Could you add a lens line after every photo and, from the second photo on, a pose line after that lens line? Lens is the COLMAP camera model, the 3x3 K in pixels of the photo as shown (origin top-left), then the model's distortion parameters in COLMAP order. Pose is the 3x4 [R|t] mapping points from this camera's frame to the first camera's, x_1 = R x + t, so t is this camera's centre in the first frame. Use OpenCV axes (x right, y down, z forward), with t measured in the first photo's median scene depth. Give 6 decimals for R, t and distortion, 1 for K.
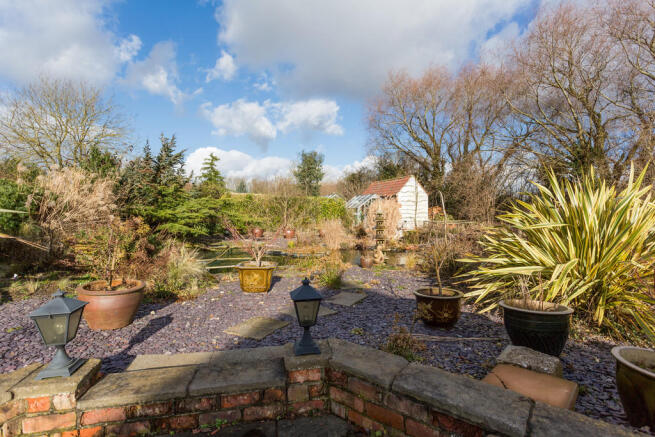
lens RADIAL K [[304.9, 0, 325.7], [0, 304.9, 214.6], [0, 0, 1]] dist [-0.000585, 0.000019]
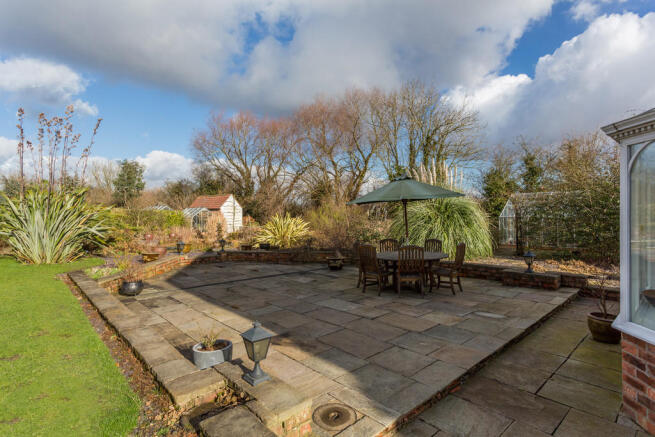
lens RADIAL K [[347.5, 0, 327.3], [0, 347.5, 216.2], [0, 0, 1]] dist [-0.004851, -0.000427]
pose [[0.842638, -0.004519, 0.538462, -0.181877], [0.009233, 0.999939, -0.006057, -0.012312], [-0.538401, 0.010076, 0.842628, -0.518517]]
